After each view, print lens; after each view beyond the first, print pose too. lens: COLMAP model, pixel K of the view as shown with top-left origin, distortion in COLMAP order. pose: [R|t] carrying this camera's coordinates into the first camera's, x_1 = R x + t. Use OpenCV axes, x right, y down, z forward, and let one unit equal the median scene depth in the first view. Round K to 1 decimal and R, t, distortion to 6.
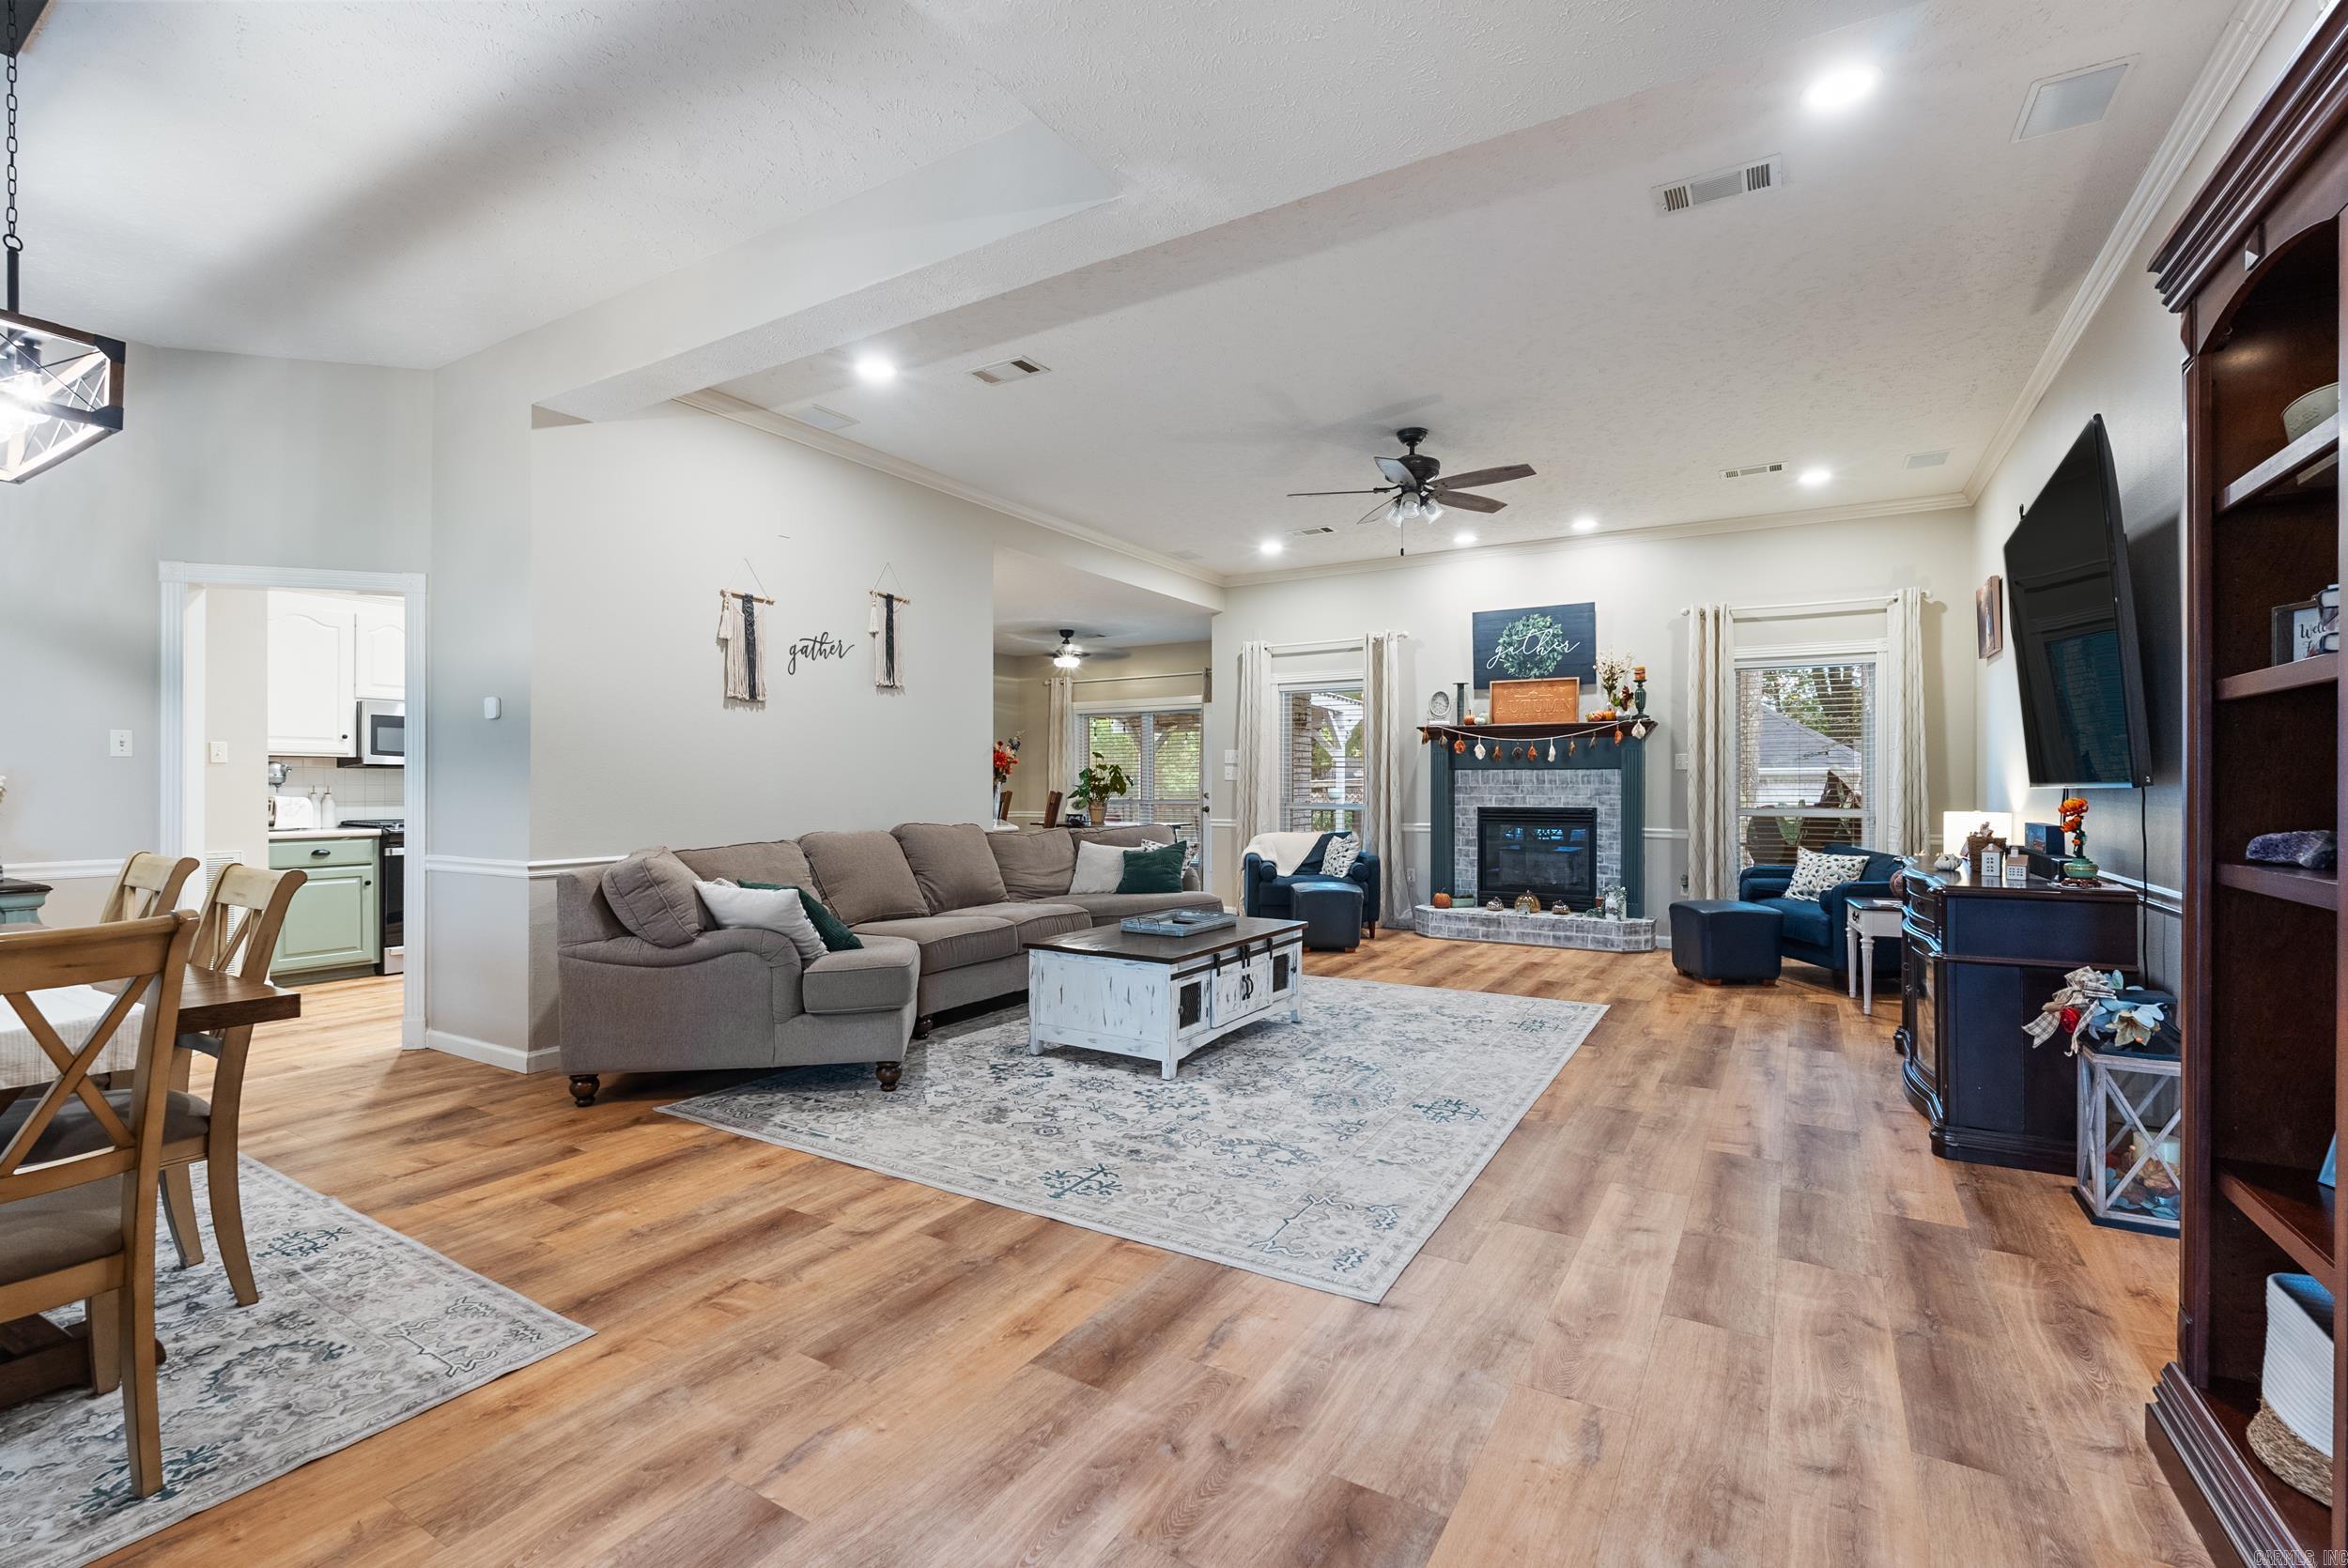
lens RADIAL K [[1037.4, 0, 1182.2], [0, 1037.4, 781.7], [0, 0, 1]] dist [-0.007357, 0.000938]
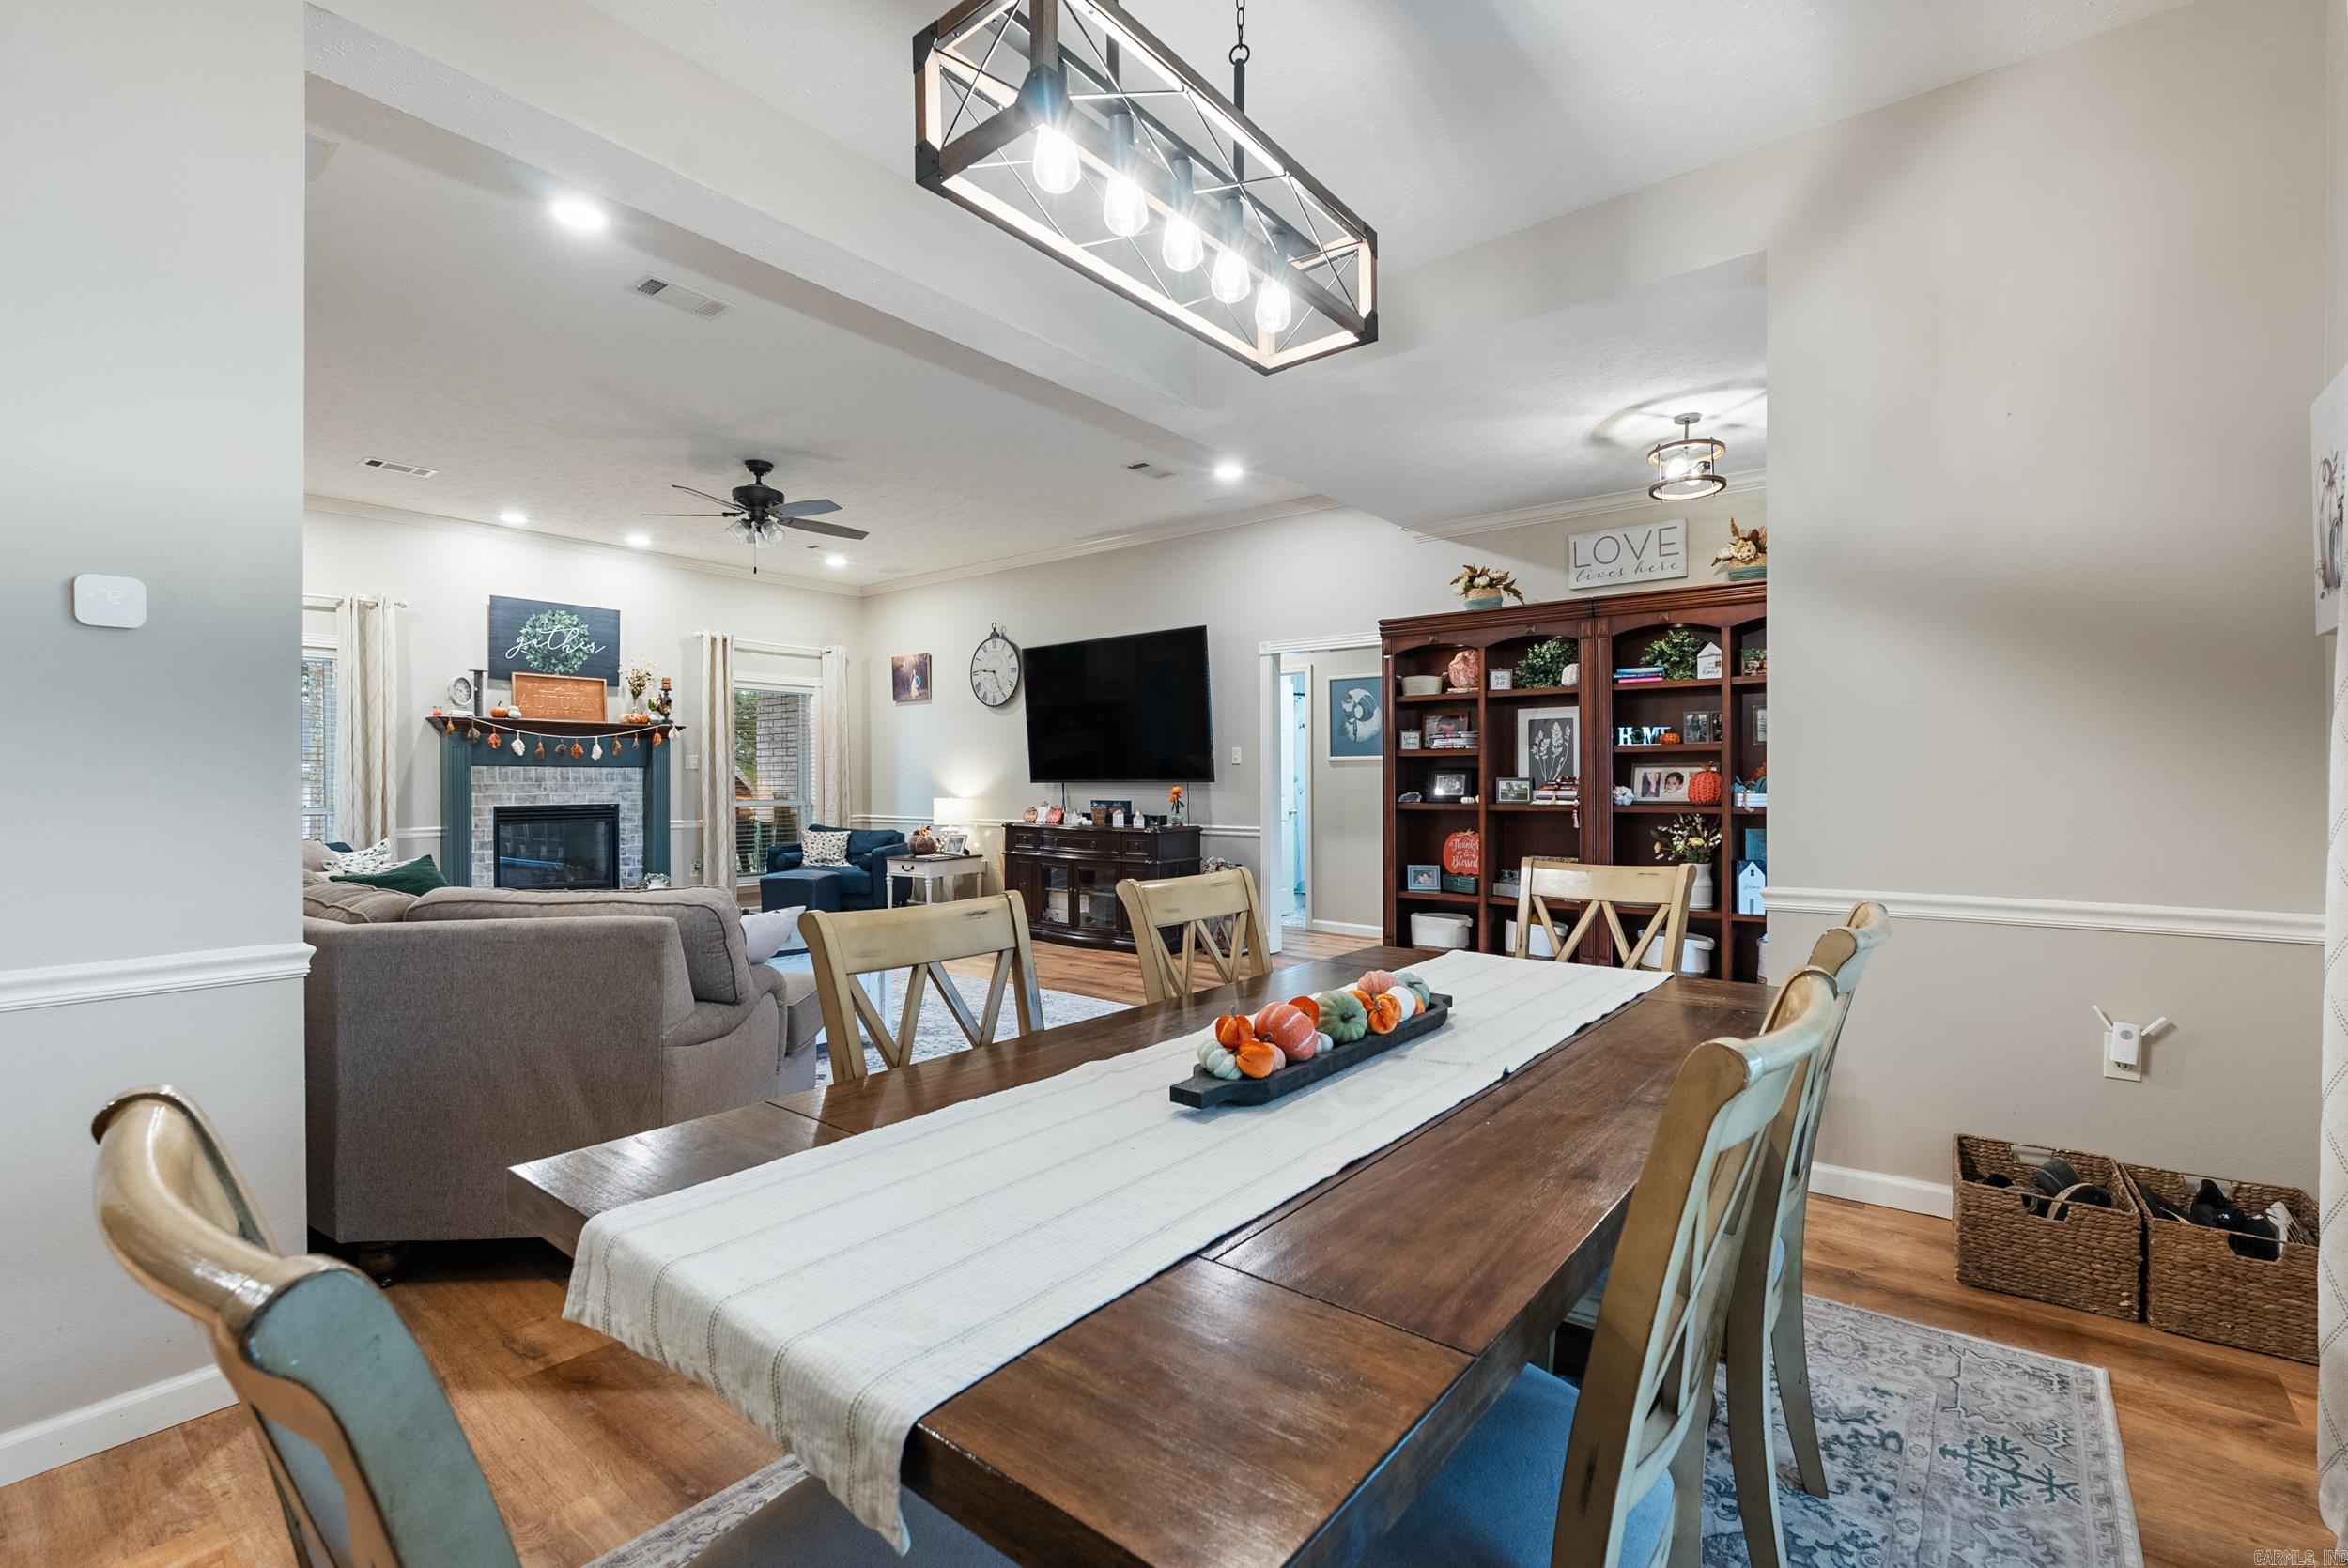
lens RADIAL K [[1037.4, 0, 1177.7], [0, 1037.4, 785.1], [0, 0, 1]] dist [-0.007357, 0.000938]
pose [[0.132866, -0.005000, 0.991121, -0.981630], [-0.000178, 0.999987, 0.005069, 0.001025], [-0.991134, -0.000850, 0.132864, 0.491559]]
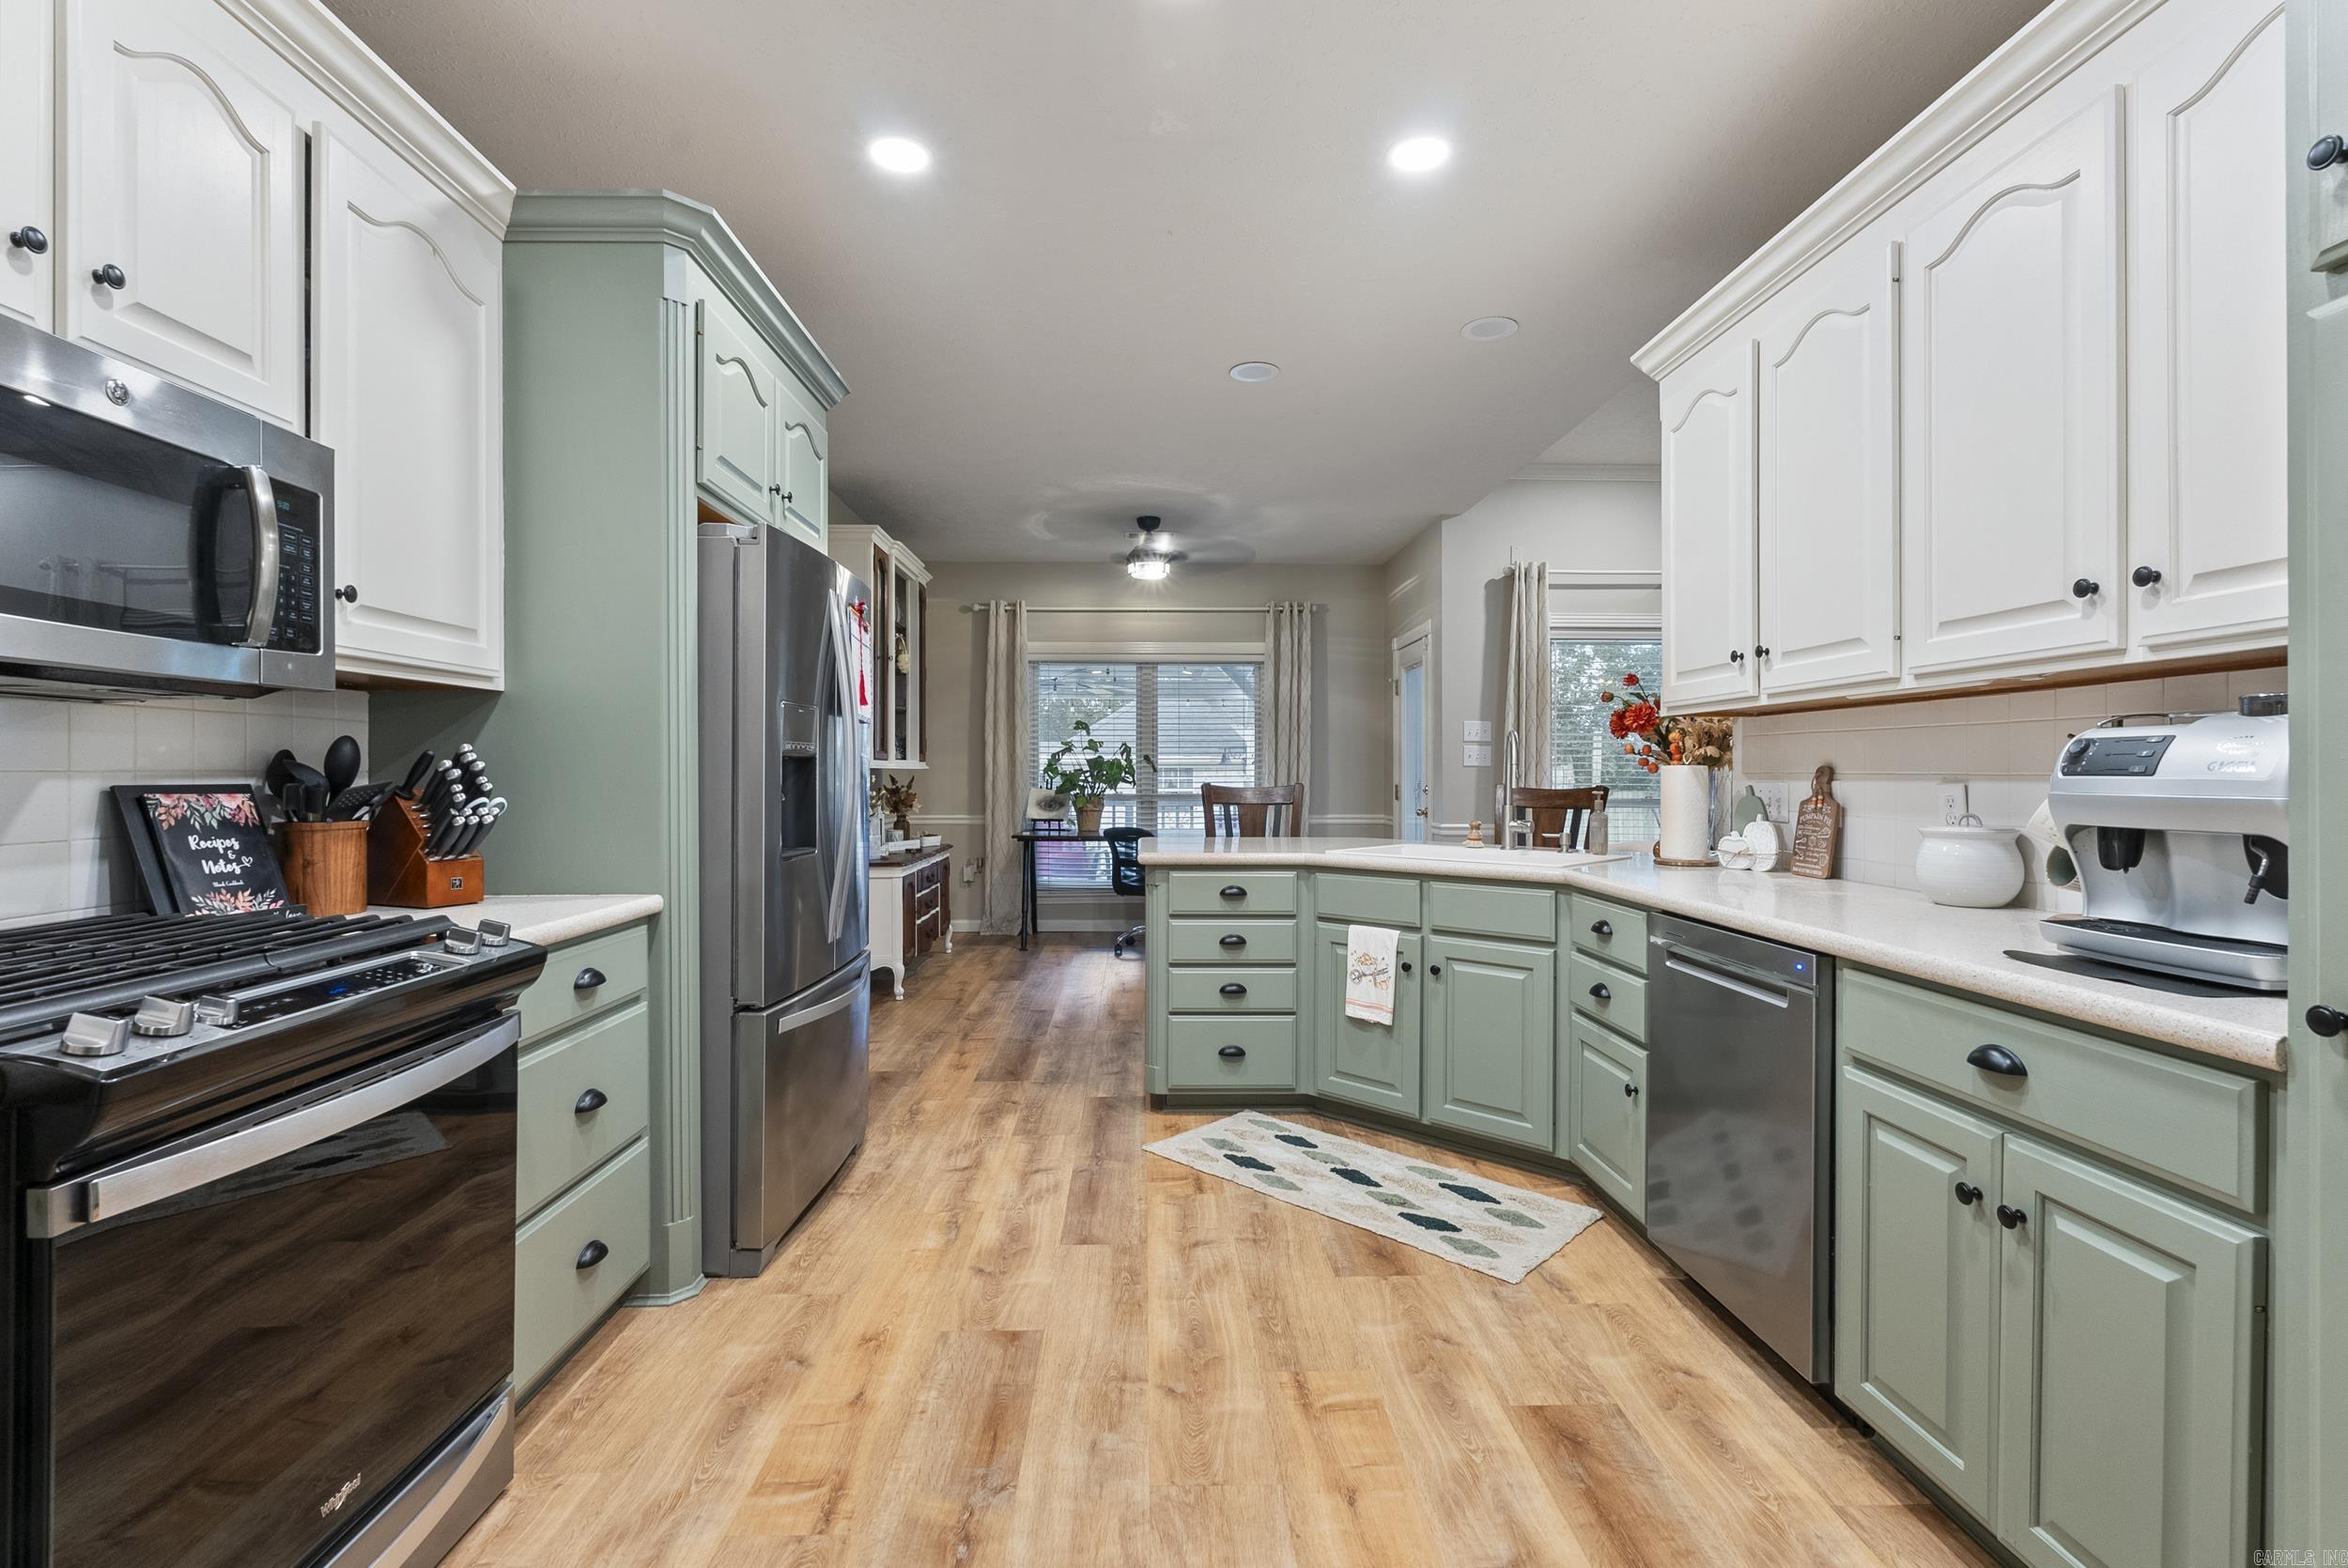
lens RADIAL K [[1037.4, 0, 1177.7], [0, 1037.4, 781.0], [0, 0, 1]] dist [-0.007357, 0.000938]
pose [[0.835942, -0.004244, 0.548801, -0.986499], [-0.002449, 0.999931, 0.011464, 0.002676], [-0.548812, -0.010927, 0.835874, 1.097972]]
